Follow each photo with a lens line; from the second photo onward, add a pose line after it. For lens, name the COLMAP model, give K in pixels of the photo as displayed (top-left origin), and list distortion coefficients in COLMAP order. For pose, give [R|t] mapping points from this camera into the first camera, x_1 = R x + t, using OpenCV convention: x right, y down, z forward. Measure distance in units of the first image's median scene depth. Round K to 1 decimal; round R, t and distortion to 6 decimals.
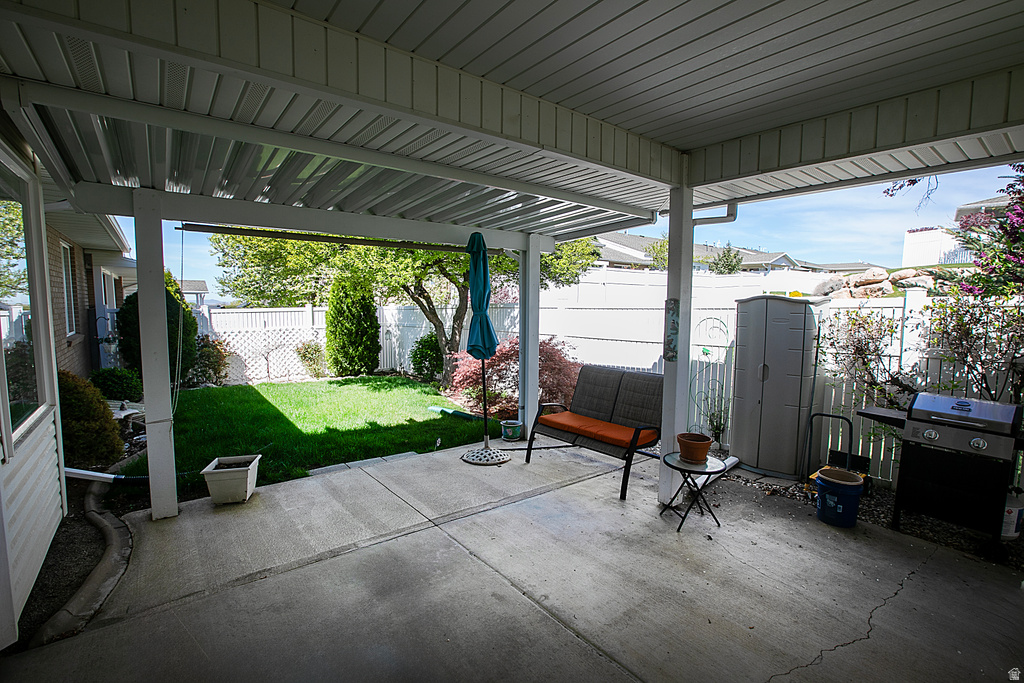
lens RADIAL K [[471.5, 0, 510.5], [0, 471.5, 345.3], [0, 0, 1]] dist [-0.034352, 0.003936]
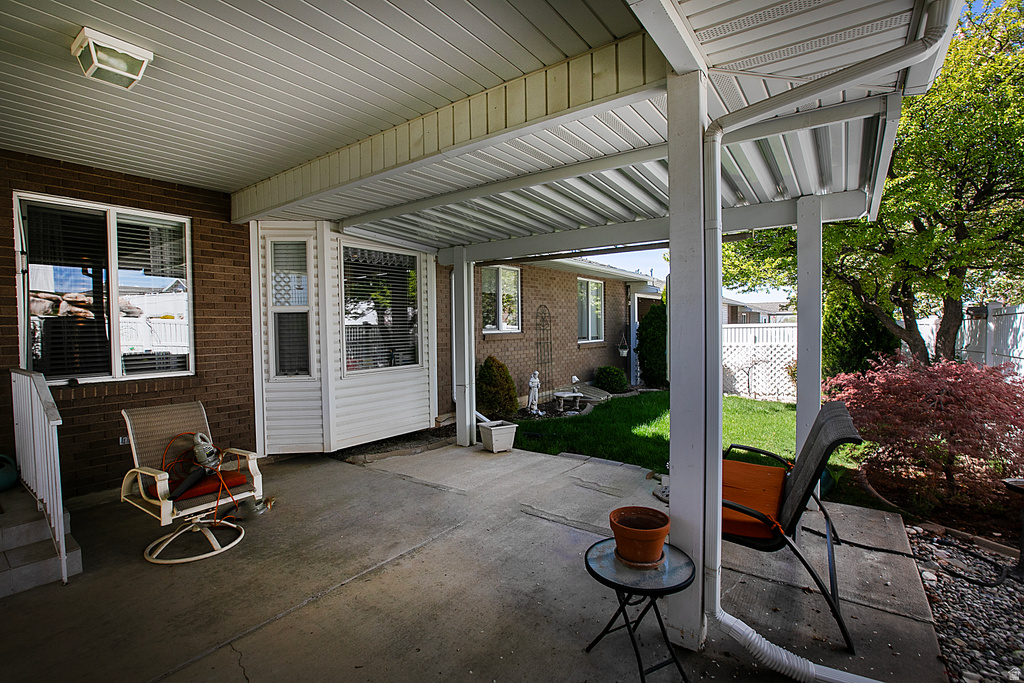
lens RADIAL K [[471.5, 0, 509.8], [0, 471.5, 341.5], [0, 0, 1]] dist [-0.034352, 0.003936]
pose [[0.286575, 0.019807, -0.957853, 0.617689], [-0.075884, 0.997115, -0.002084, 0.001547], [0.955048, 0.073283, 0.287252, 0.473418]]
